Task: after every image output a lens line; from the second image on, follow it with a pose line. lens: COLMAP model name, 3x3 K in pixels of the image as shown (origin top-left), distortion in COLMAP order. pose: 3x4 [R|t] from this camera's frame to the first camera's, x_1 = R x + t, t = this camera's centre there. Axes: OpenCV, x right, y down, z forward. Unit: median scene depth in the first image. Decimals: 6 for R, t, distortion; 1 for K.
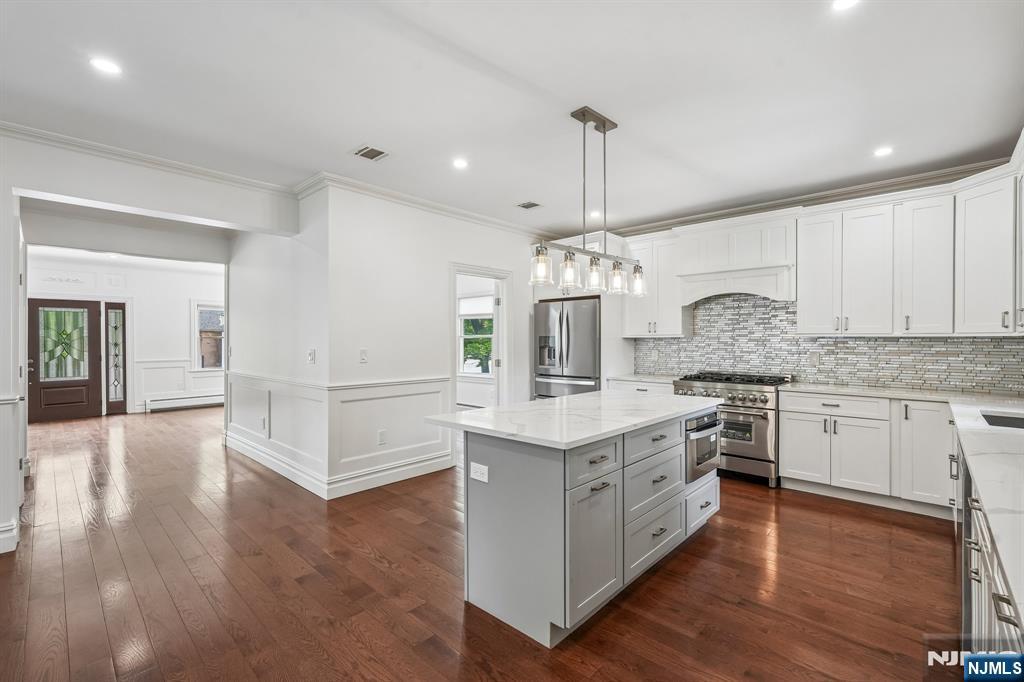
lens RADIAL K [[450.7, 0, 512.0], [0, 450.7, 341.0], [0, 0, 1]] dist [-0.001688, 0.000056]
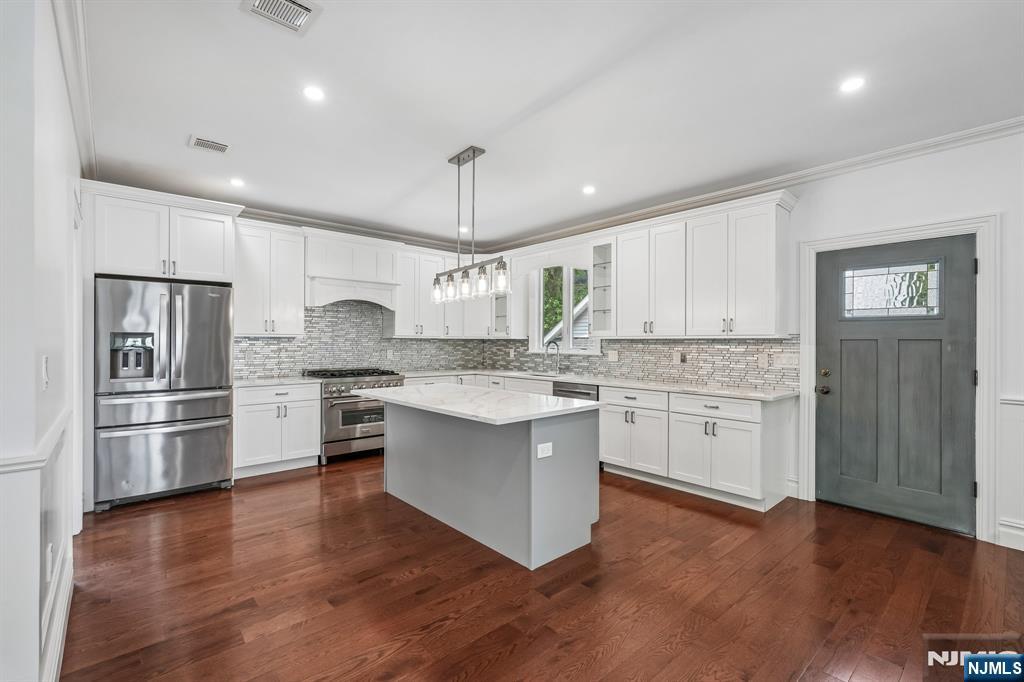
lens RADIAL K [[450.7, 0, 512.0], [0, 450.7, 341.0], [0, 0, 1]] dist [-0.001688, 0.000056]
pose [[0.095706, 0.003843, 0.995402, -0.598374], [-0.001463, 0.999992, -0.003720, 0.003739], [-0.995409, -0.001100, 0.095711, 0.460204]]
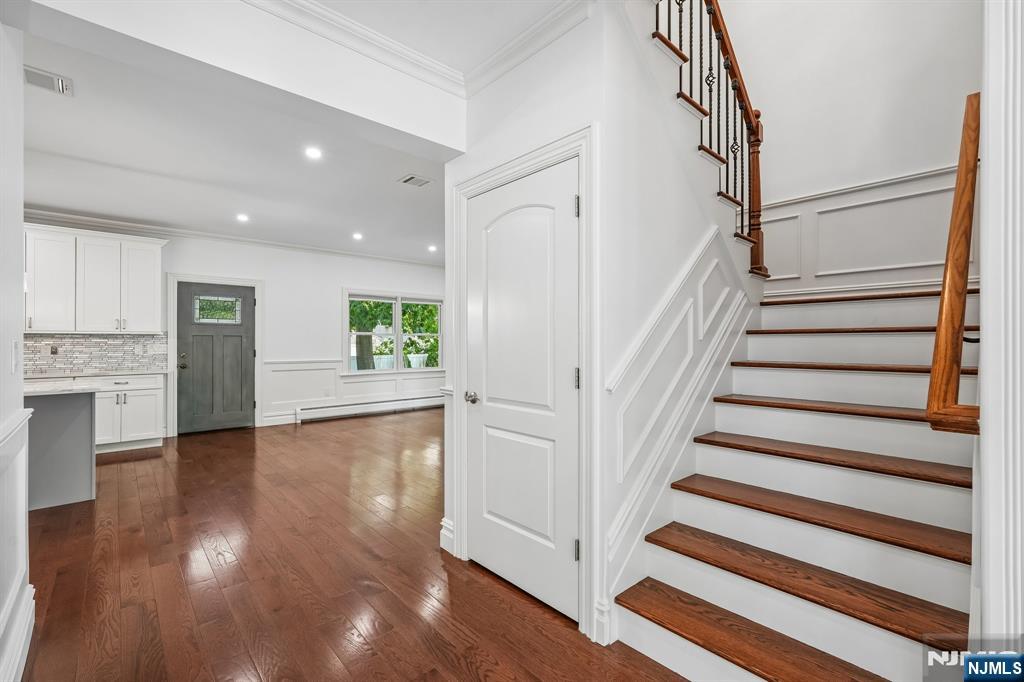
lens RADIAL K [[456.6, 0, 513.1], [0, 456.6, 338.6], [0, 0, 1]] dist [0.002032, 0.000340]
pose [[-0.996767, 0.003597, 0.080270, -0.796890], [0.003177, 0.999981, -0.005367, 0.015801], [-0.080288, -0.005095, -0.996759, 1.165678]]
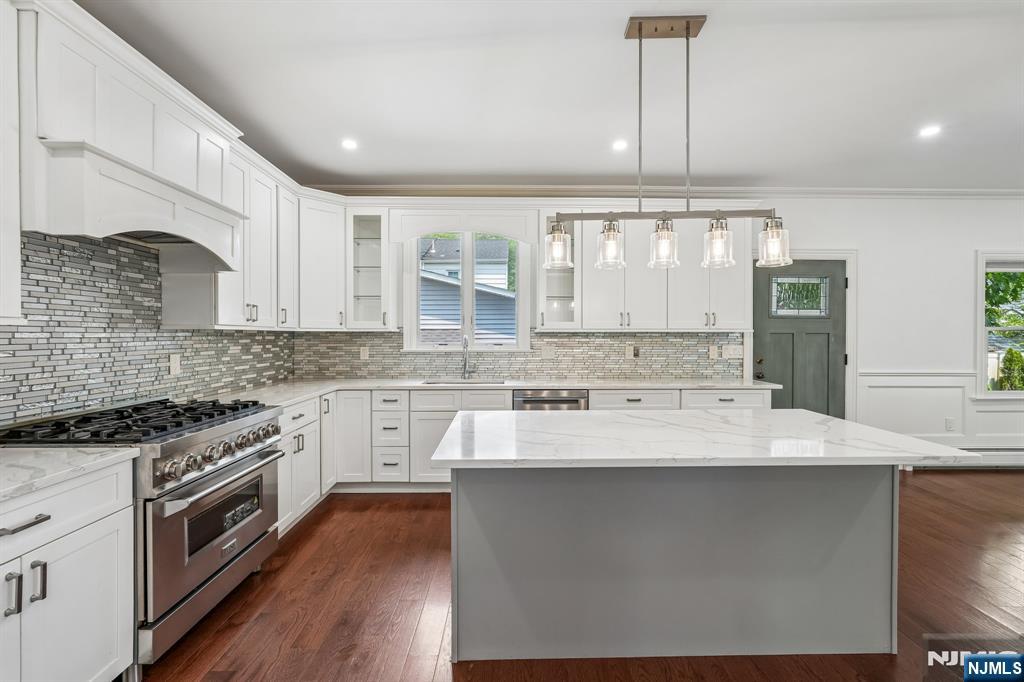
lens RADIAL K [[456.6, 0, 513.1], [0, 456.6, 338.6], [0, 0, 1]] dist [0.002032, 0.000340]
pose [[-0.697420, -0.007037, 0.716628, -0.127712], [0.002116, 0.999927, 0.011879, -0.002964], [-0.716660, 0.009801, -0.697354, 0.985911]]
